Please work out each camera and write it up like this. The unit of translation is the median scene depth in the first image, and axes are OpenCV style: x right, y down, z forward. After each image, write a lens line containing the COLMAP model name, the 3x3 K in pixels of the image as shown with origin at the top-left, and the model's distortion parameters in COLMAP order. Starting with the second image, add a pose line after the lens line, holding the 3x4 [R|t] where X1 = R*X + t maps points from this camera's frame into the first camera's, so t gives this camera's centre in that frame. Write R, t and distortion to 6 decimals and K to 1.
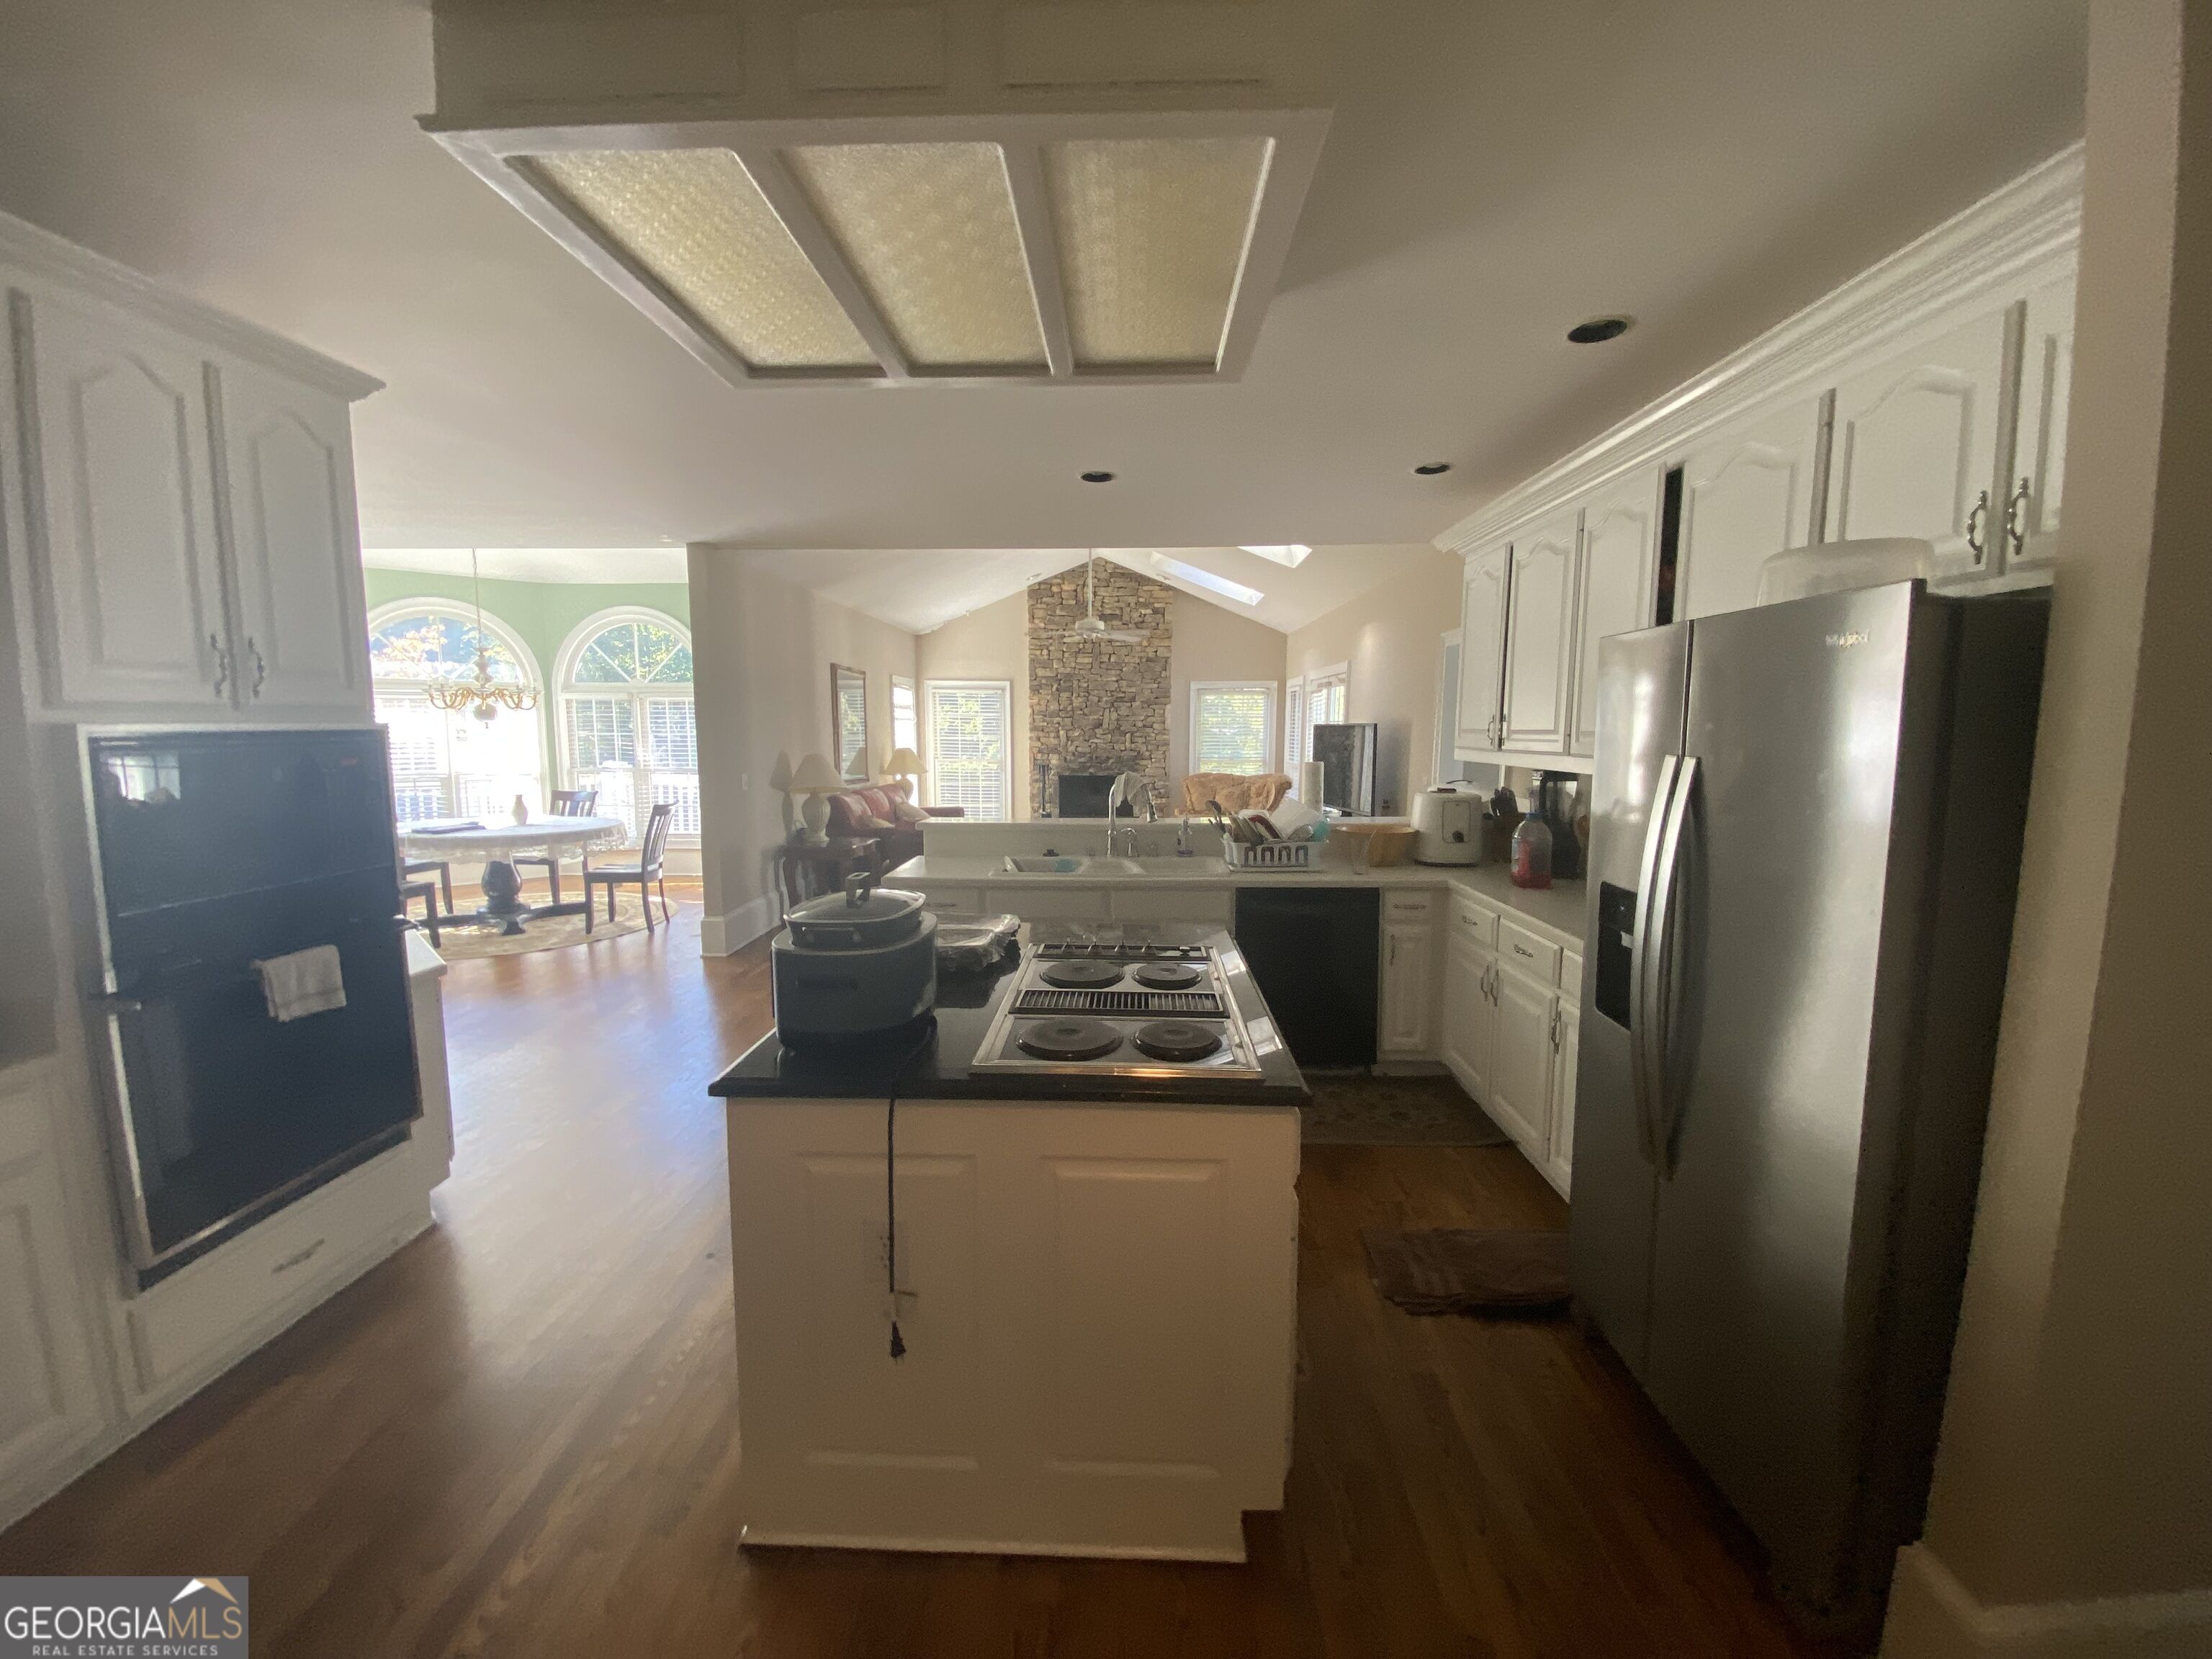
lens RADIAL K [[902.9, 0, 1106.0], [0, 902.9, 829.5], [0, 0, 1]] dist [0.011902, -0.023972]
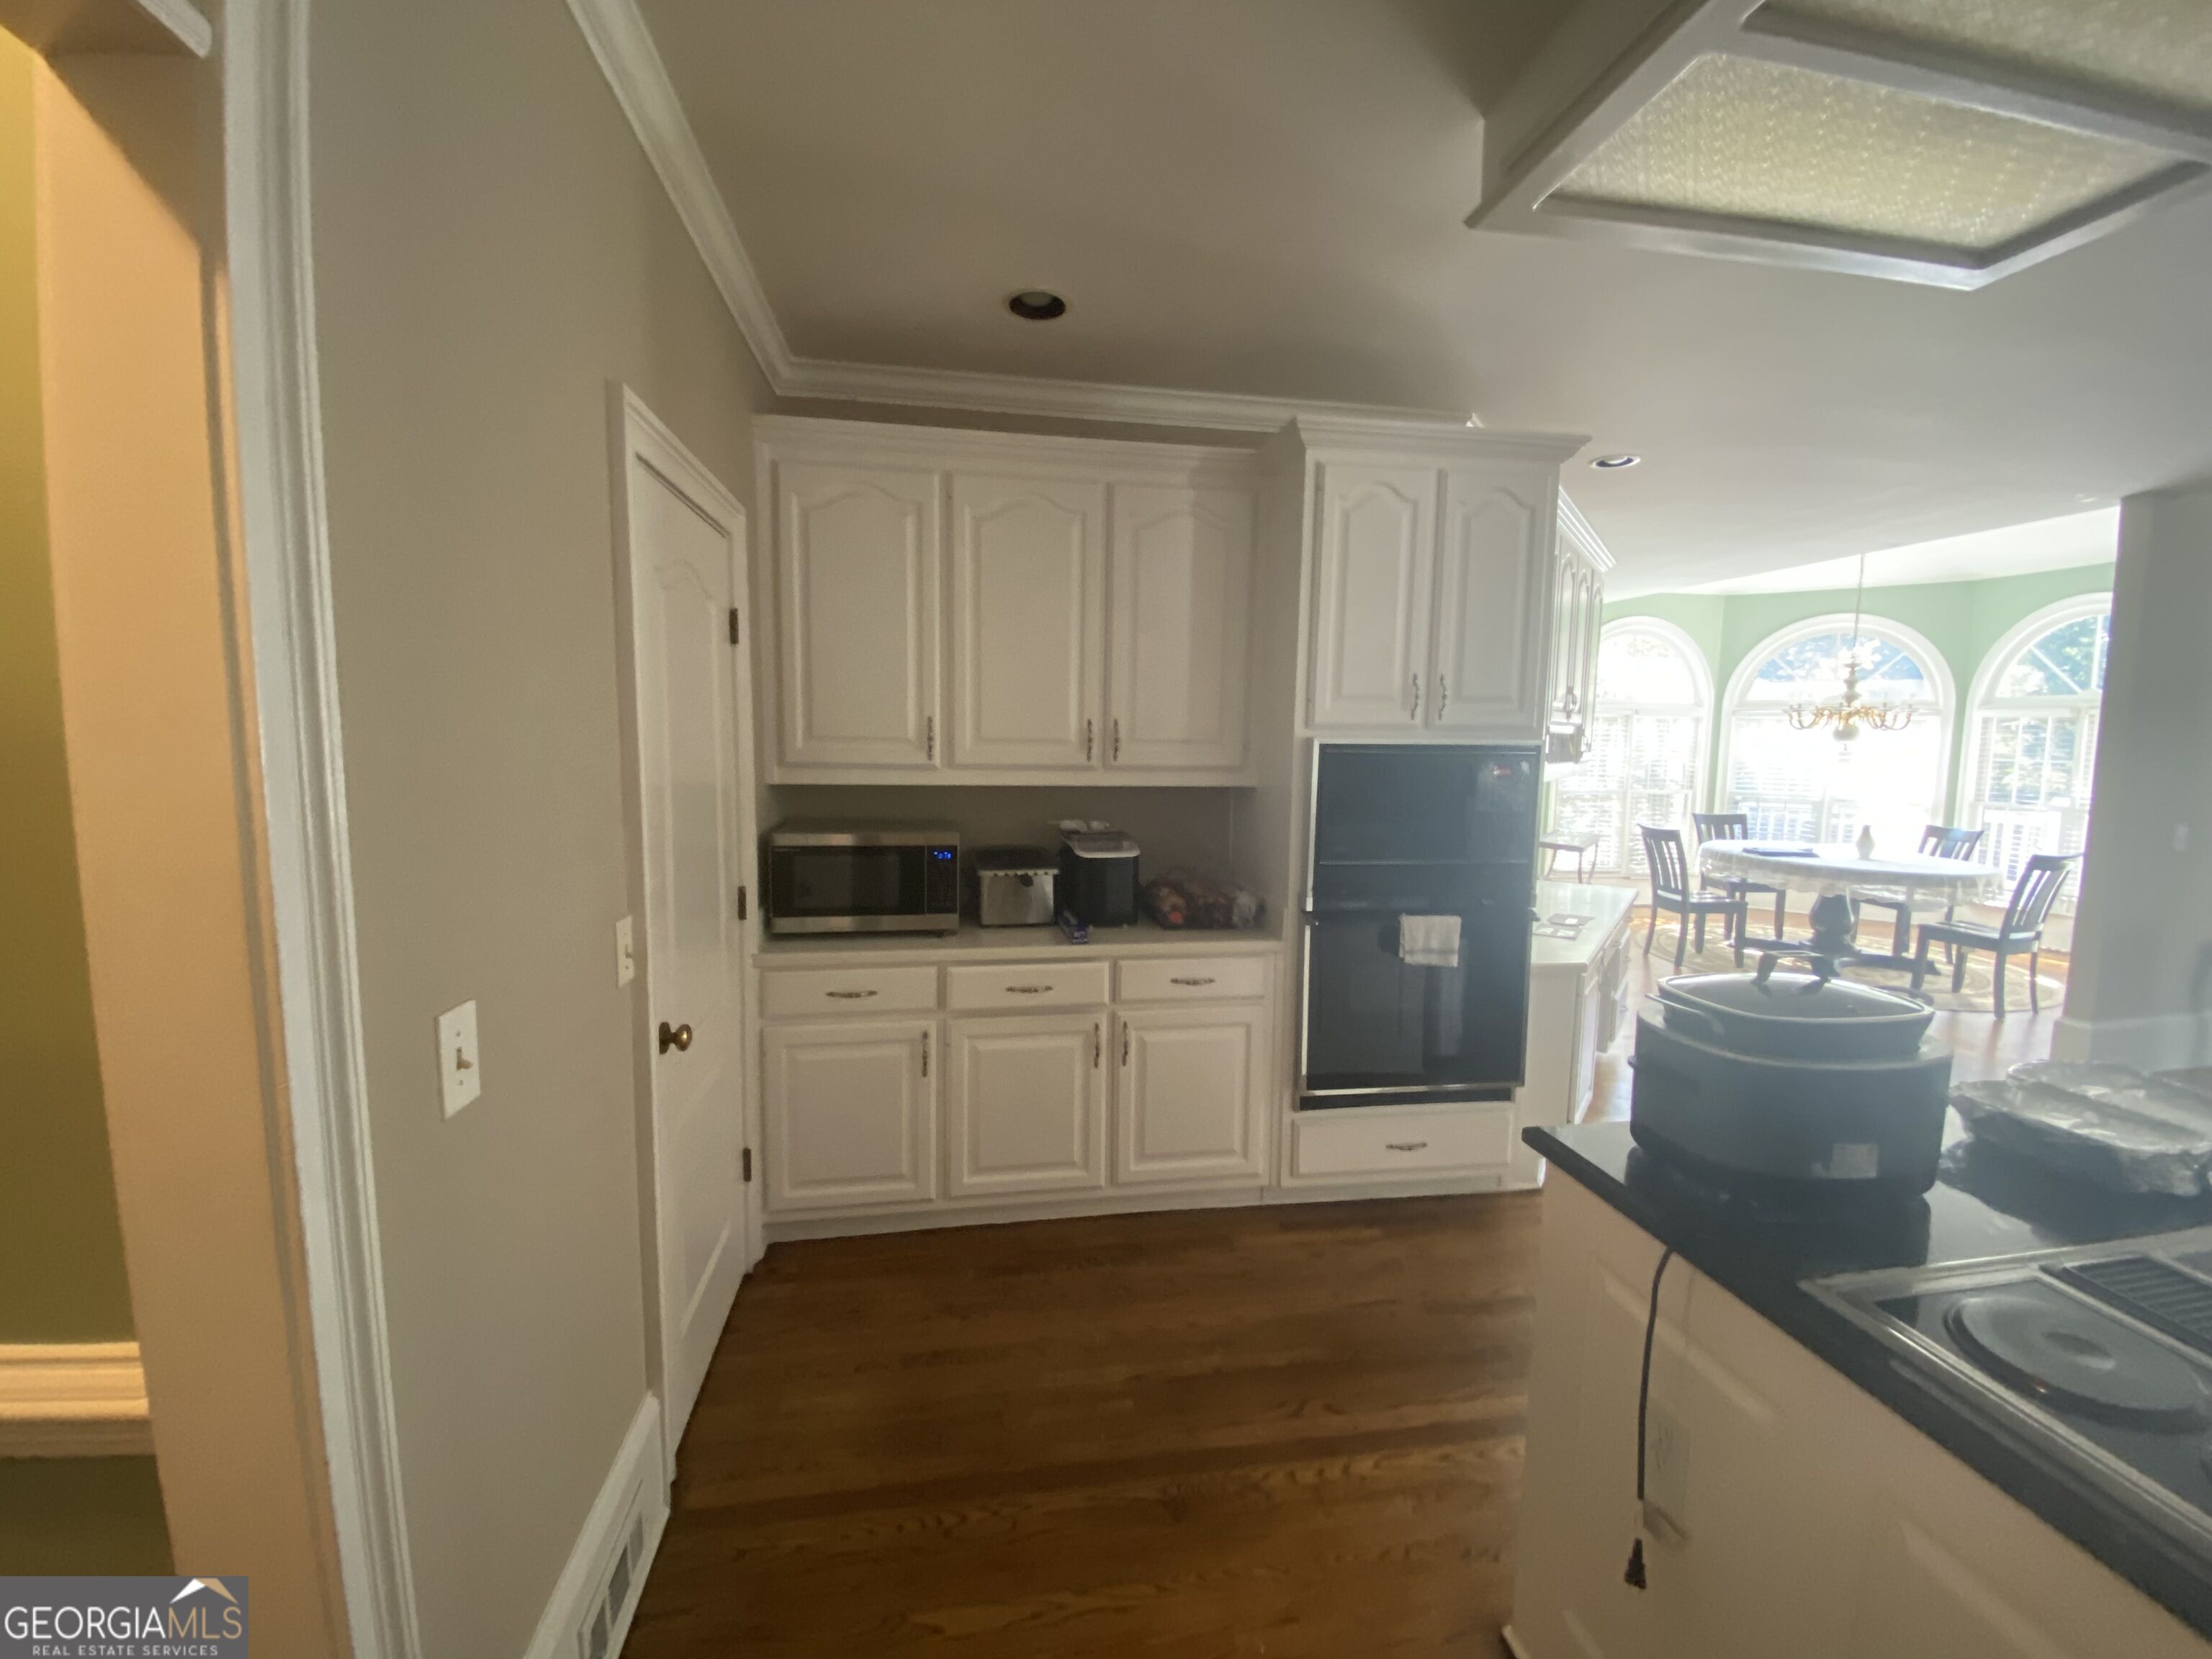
lens RADIAL K [[902.9, 0, 1106.0], [0, 902.9, 829.5], [0, 0, 1]] dist [0.011902, -0.023972]
pose [[0.149828, 0.097135, -0.983929, 0.114734], [-0.122578, 0.989310, 0.079000, -0.012124], [0.981084, 0.108772, 0.160133, 0.121879]]
